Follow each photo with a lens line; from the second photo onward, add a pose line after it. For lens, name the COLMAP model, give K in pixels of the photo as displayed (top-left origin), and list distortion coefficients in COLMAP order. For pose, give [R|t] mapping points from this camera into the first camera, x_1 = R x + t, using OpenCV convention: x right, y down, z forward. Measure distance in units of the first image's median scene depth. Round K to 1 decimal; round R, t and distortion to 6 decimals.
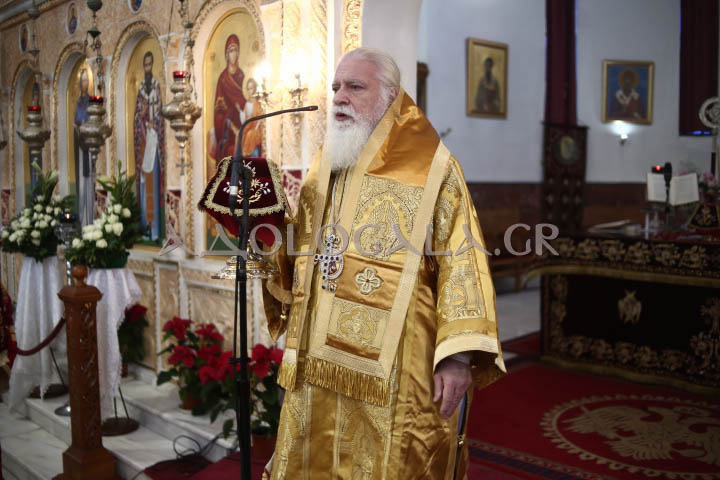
lens RADIAL K [[710.1, 0, 360.8], [0, 710.1, 240.8], [0, 0, 1]] dist [-0.151381, 0.097256]
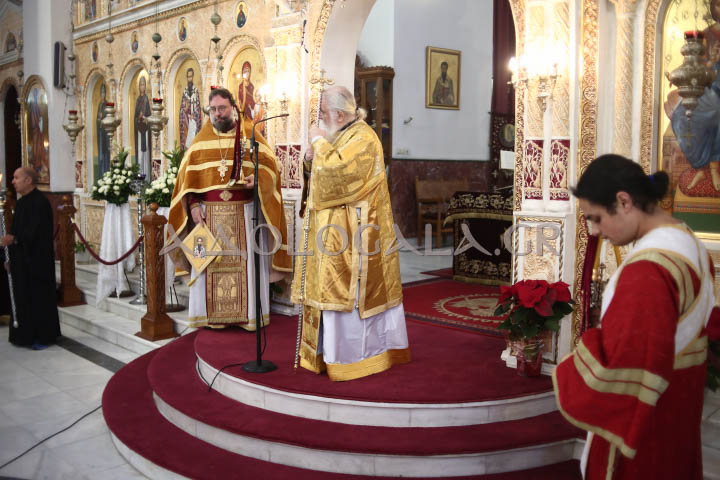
lens RADIAL K [[710.1, 0, 360.8], [0, 710.1, 240.8], [0, 0, 1]] dist [-0.151381, 0.097256]
pose [[0.999931, 0.008352, -0.008257, 0.088142], [-0.008155, 0.999688, 0.023630, 0.070017], [0.008451, -0.023561, 0.999687, -0.571033]]
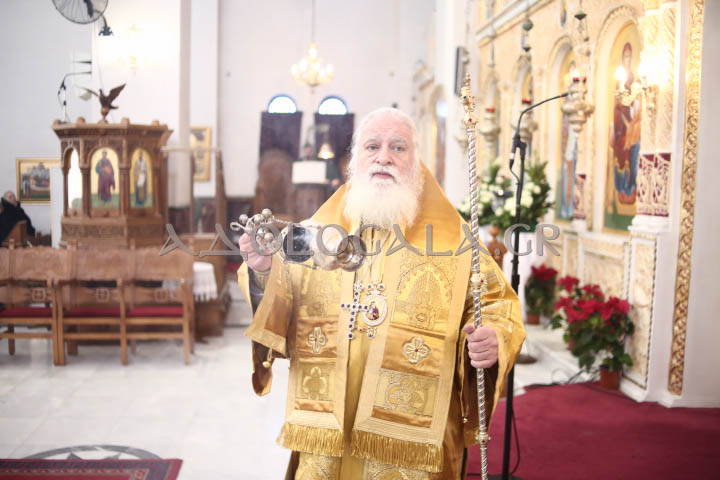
lens RADIAL K [[710.1, 0, 360.8], [0, 710.1, 240.8], [0, 0, 1]] dist [-0.151381, 0.097256]
pose [[0.761601, 0.067243, -0.644549, 0.231011], [-0.067842, 0.997410, 0.023894, 0.040111], [0.644486, 0.025530, 0.764190, -0.166122]]
